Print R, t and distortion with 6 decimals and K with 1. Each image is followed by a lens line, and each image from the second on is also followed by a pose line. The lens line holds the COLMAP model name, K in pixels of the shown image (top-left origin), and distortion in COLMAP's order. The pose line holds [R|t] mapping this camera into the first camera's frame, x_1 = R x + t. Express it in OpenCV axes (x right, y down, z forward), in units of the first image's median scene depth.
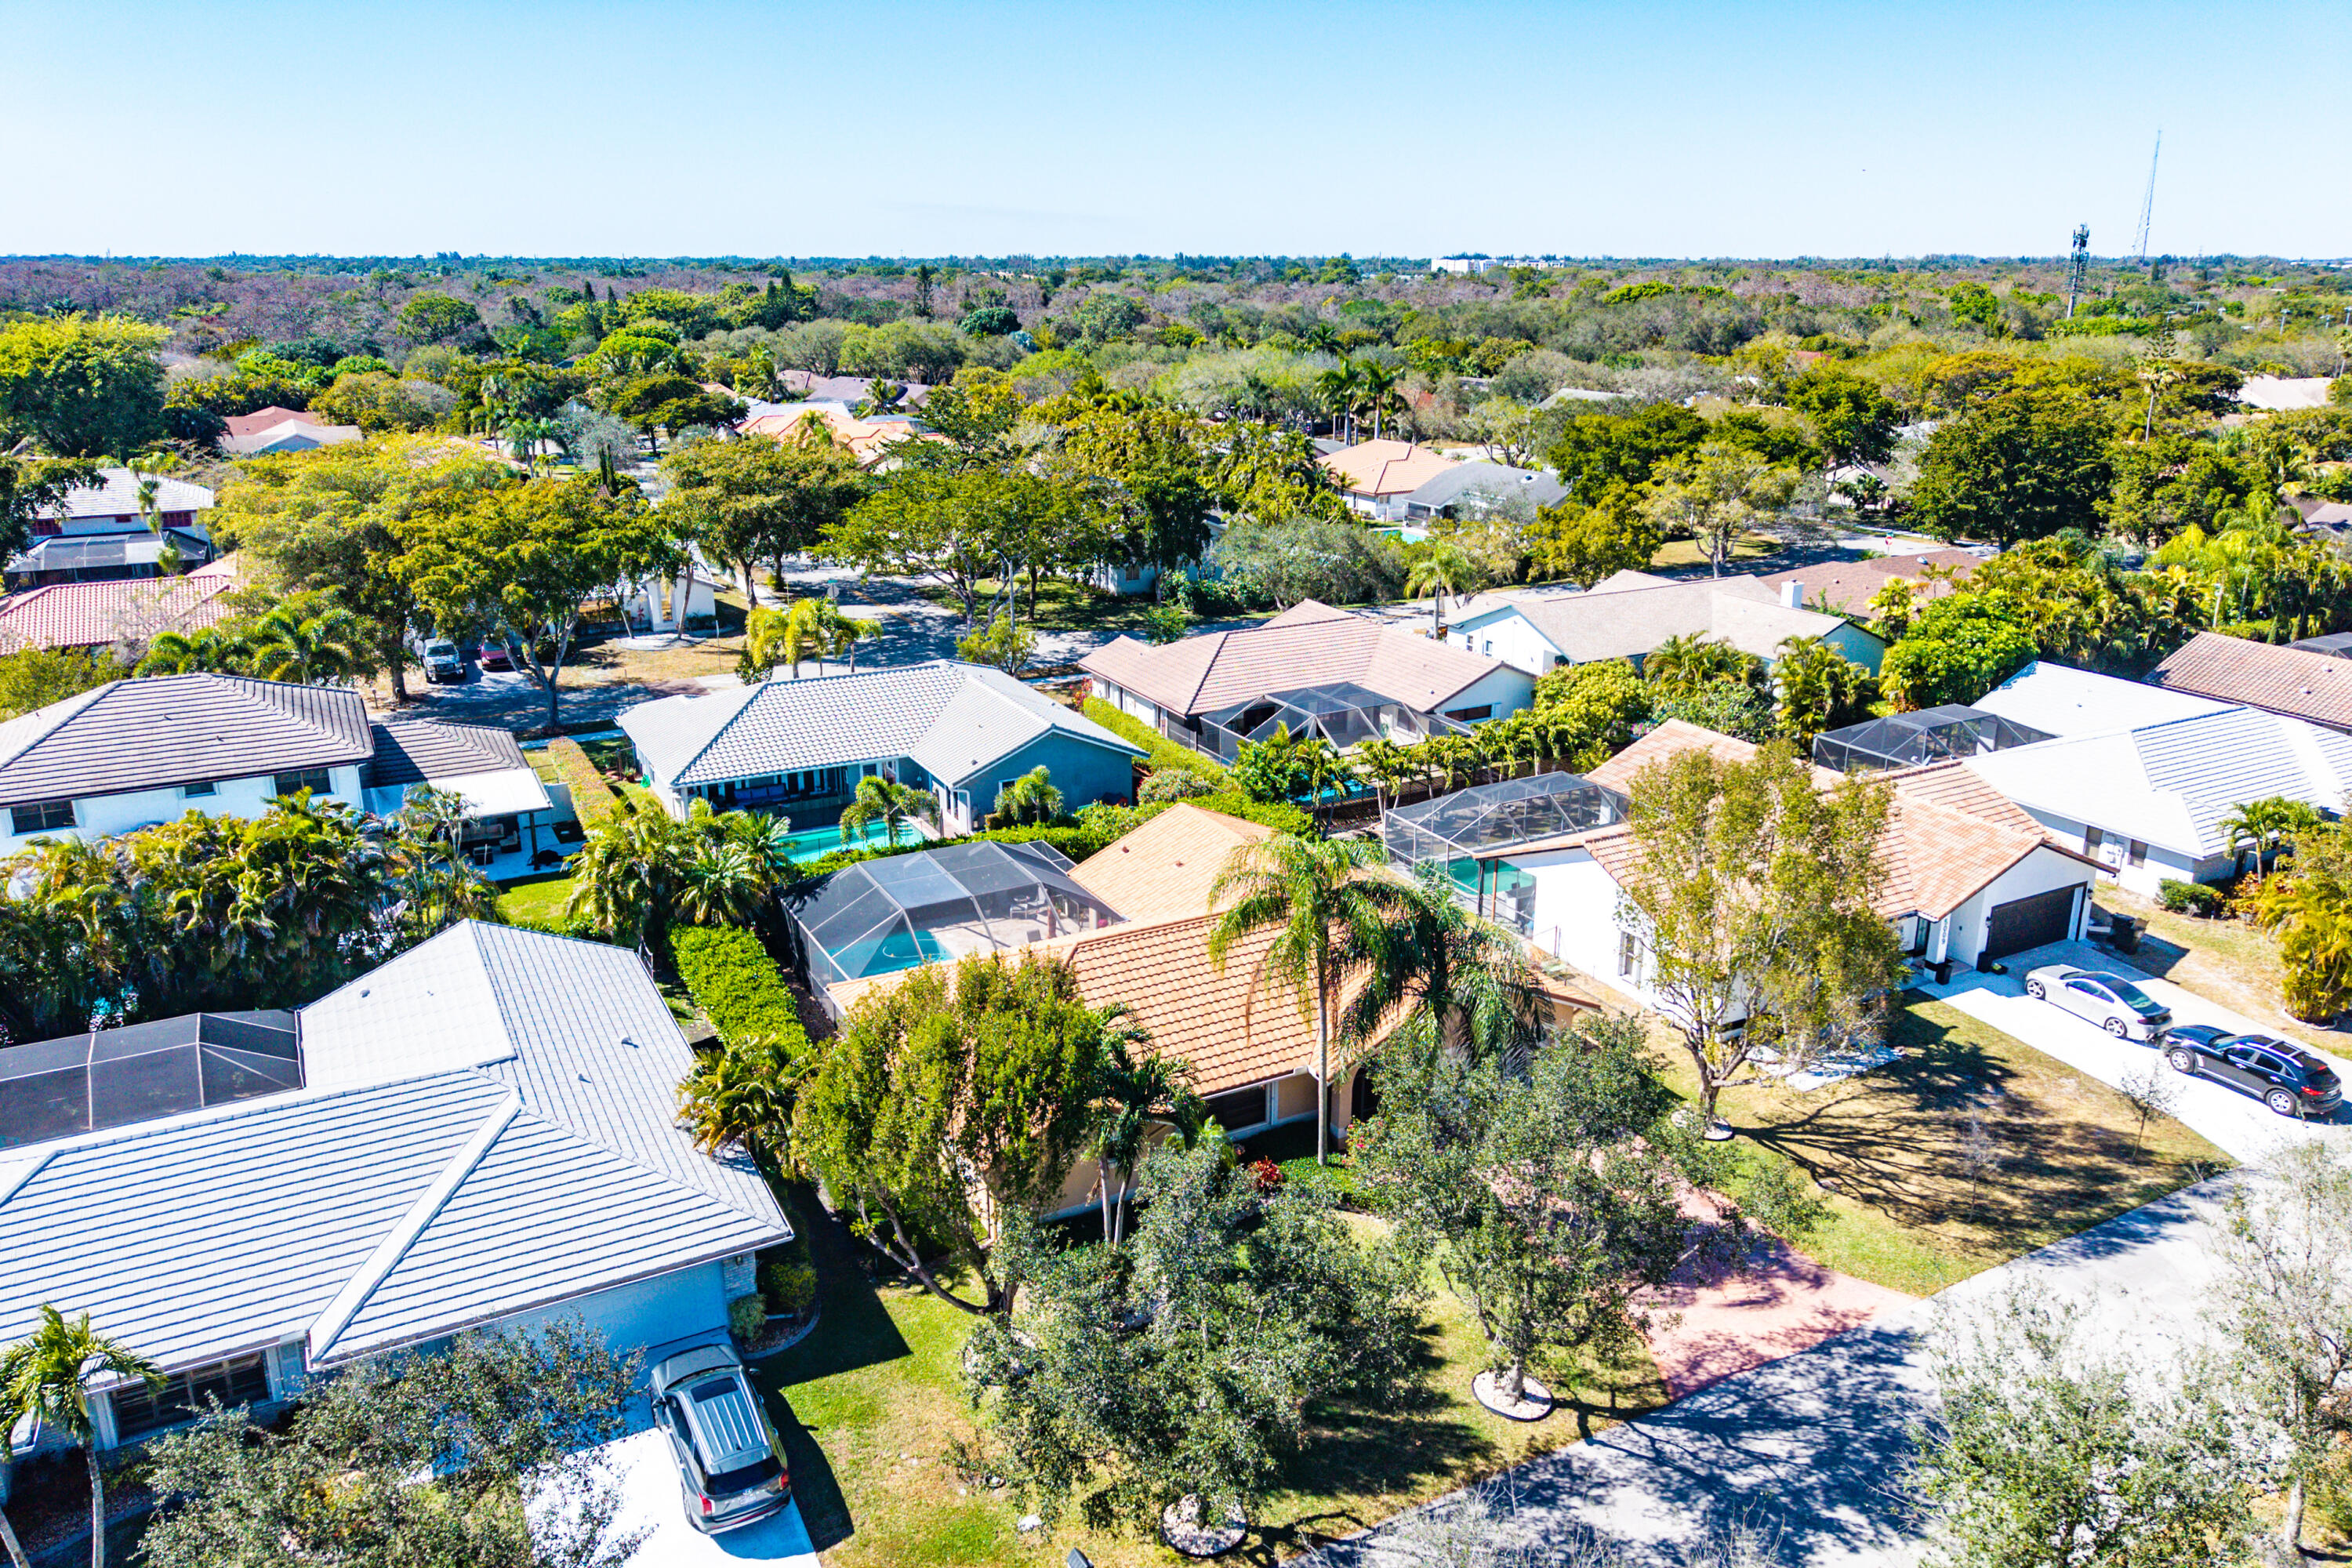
lens RADIAL K [[1642.0, 0, 1176.0], [0, 1642.0, 784.0], [0, 0, 1]] dist [0.004967, 0.000253]
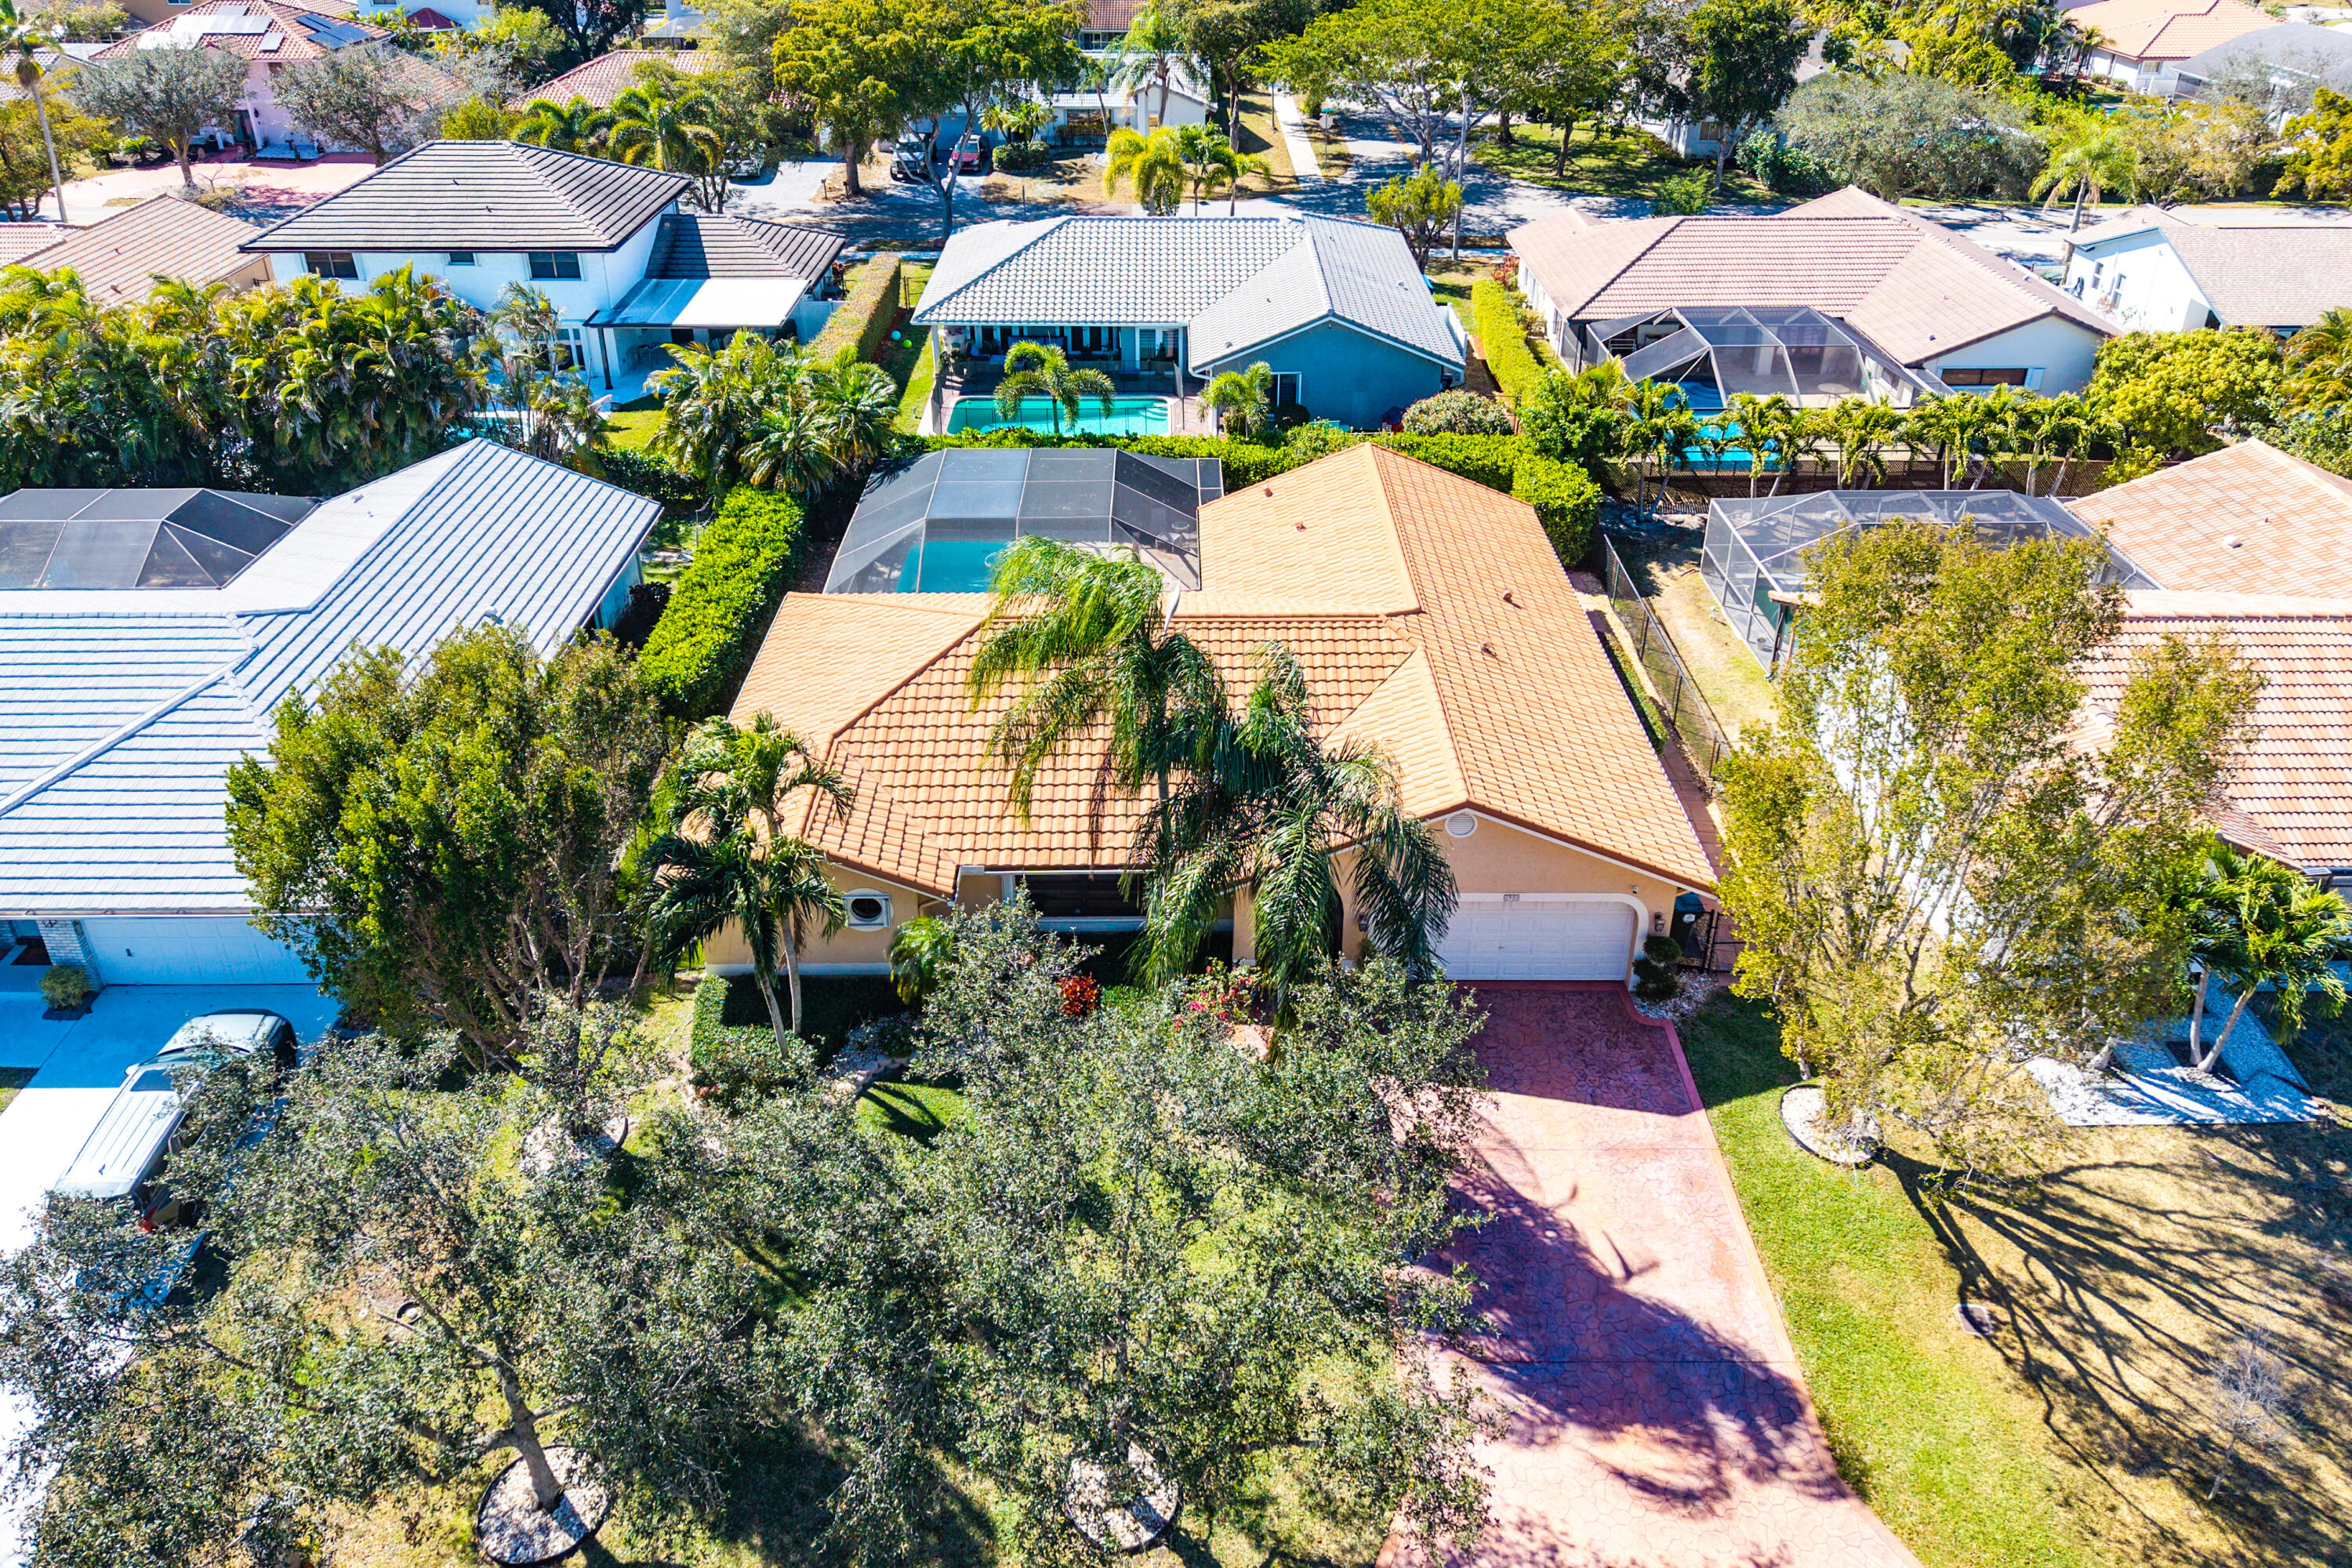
lens RADIAL K [[1602.1, 0, 1151.6], [0, 1602.1, 613.6], [0, 0, 1]] dist [-0.001155, -0.003929]
pose [[0.877665, 0.219564, -0.426023, 0.258183], [-0.140874, 0.967809, 0.208570, -0.053203], [0.458103, -0.123039, 0.880343, 0.321716]]
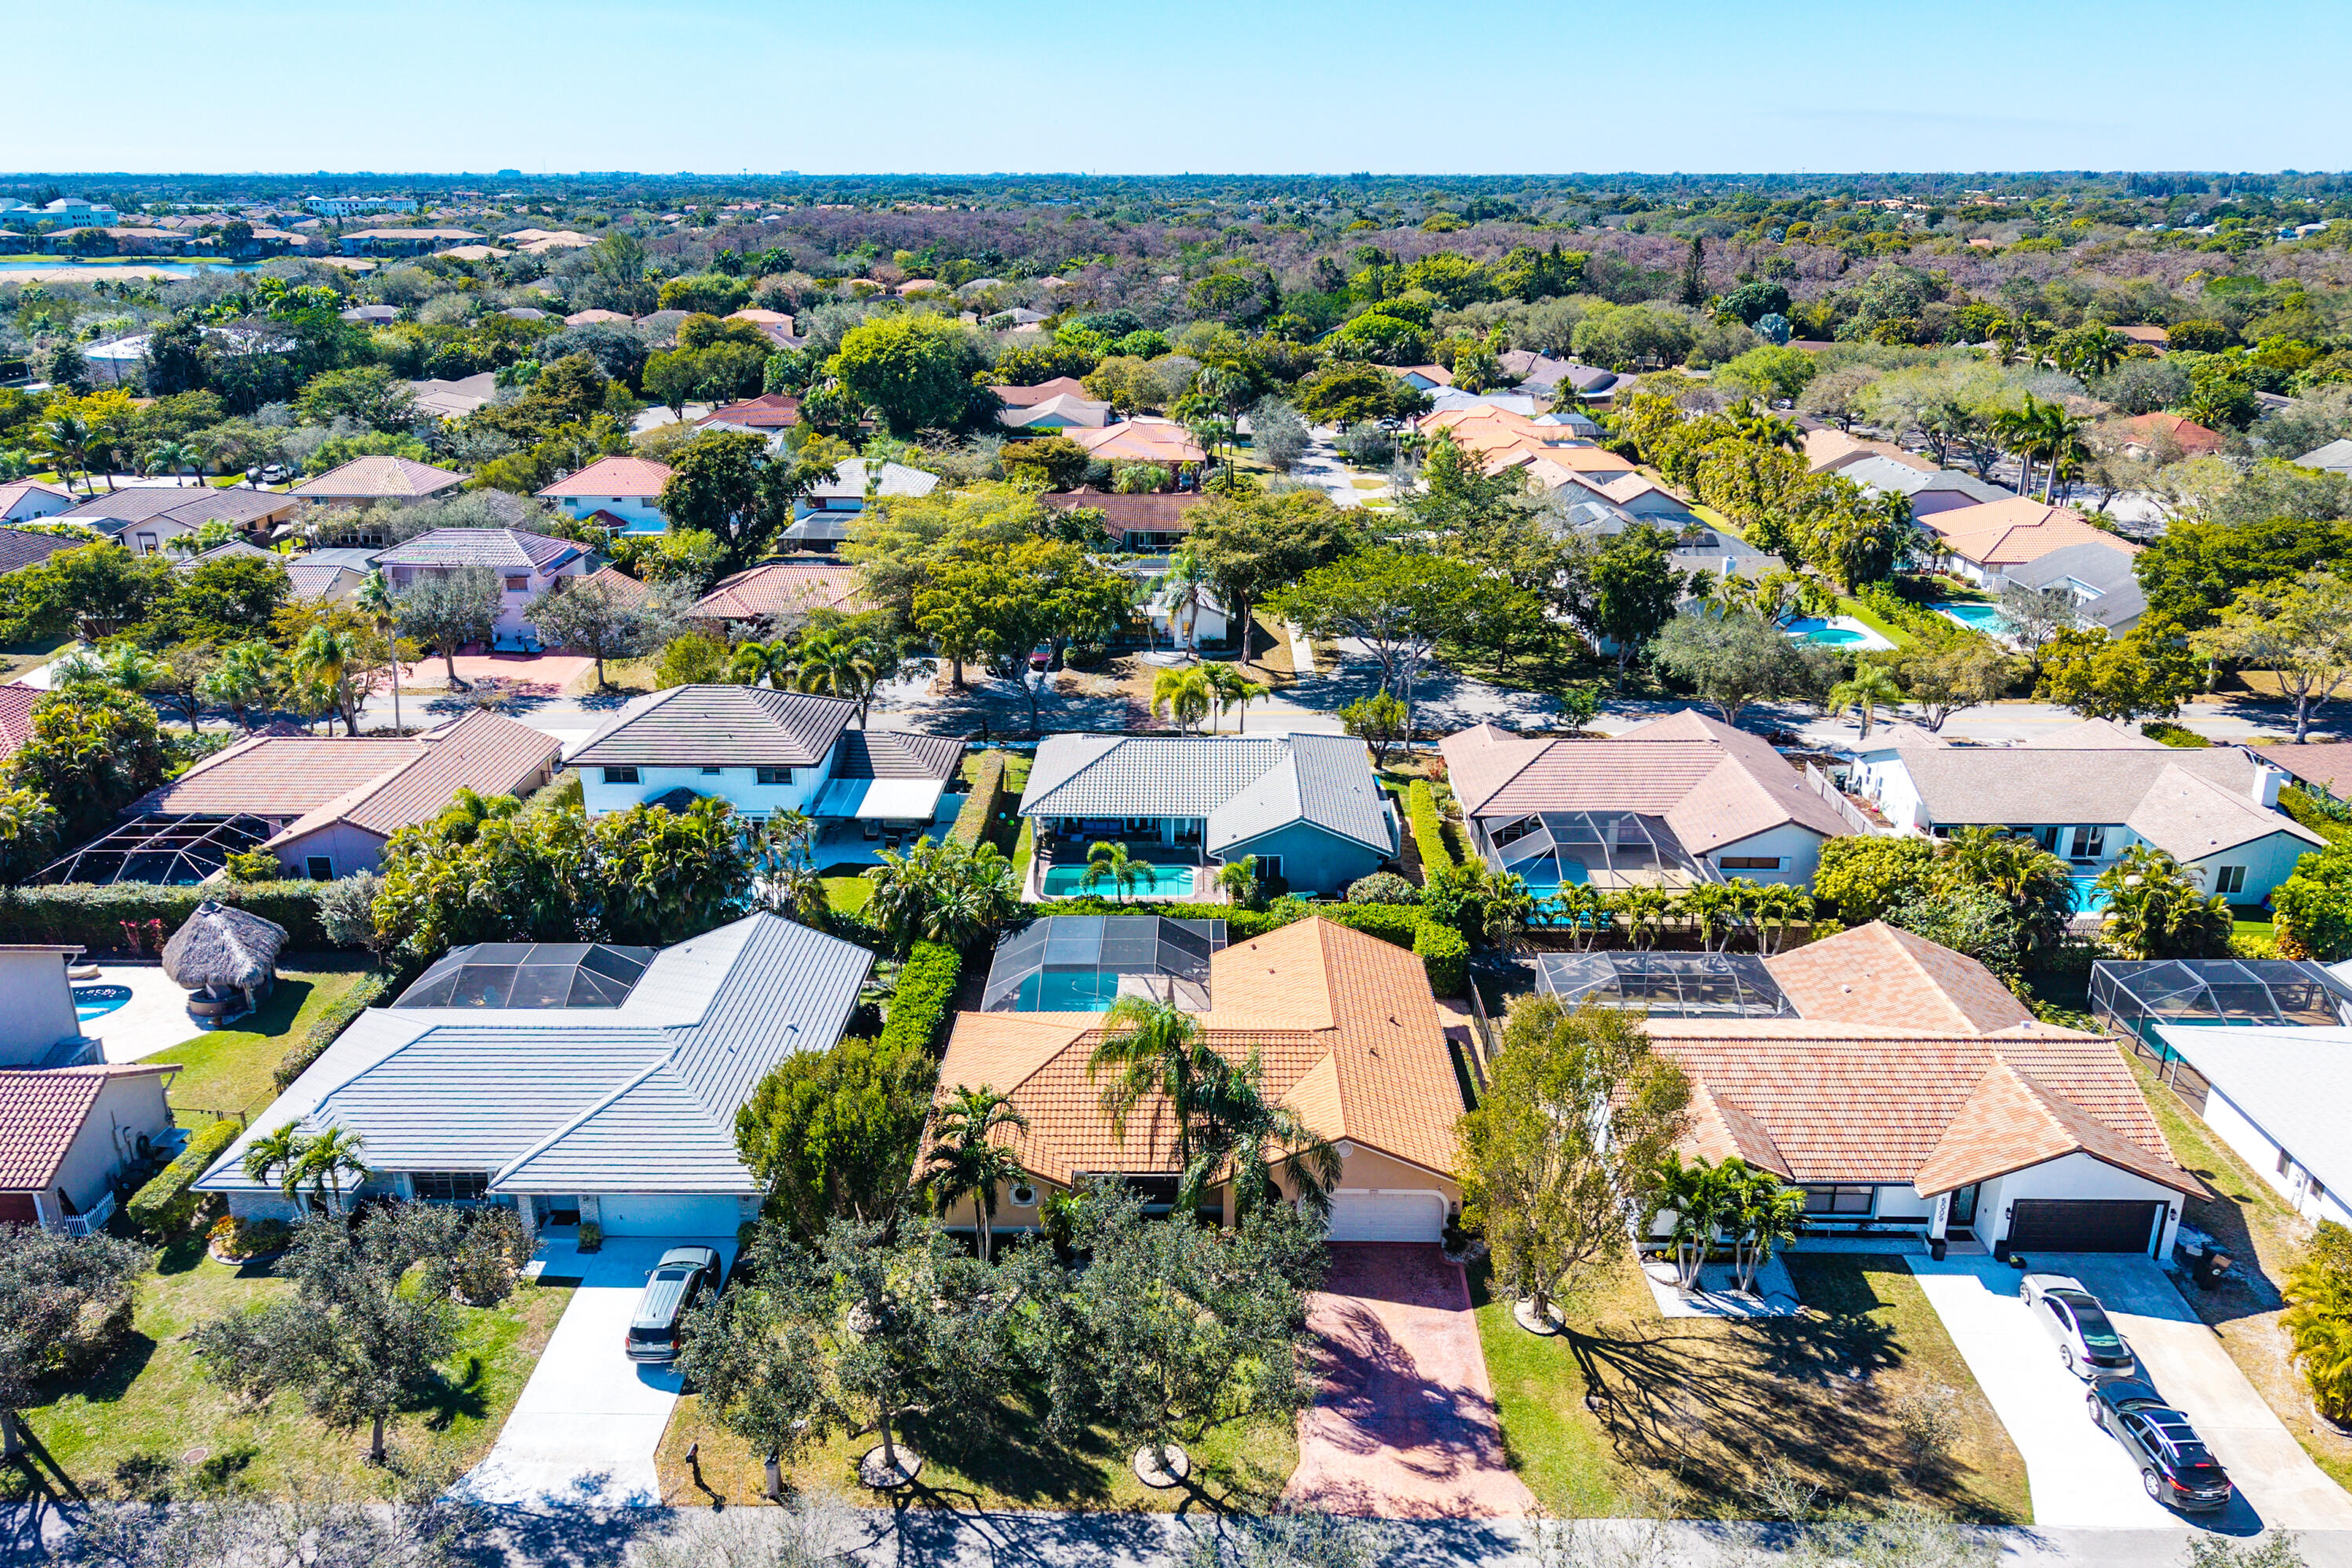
lens RADIAL K [[1636.0, 0, 1179.2], [0, 1636.0, 731.6], [0, 0, 1]] dist [0.082552, -0.110480]
pose [[0.874338, 0.156338, -0.459447, 0.471291], [-0.148308, 0.987478, 0.053779, -0.181541], [0.462101, 0.021118, 0.886576, -0.118788]]
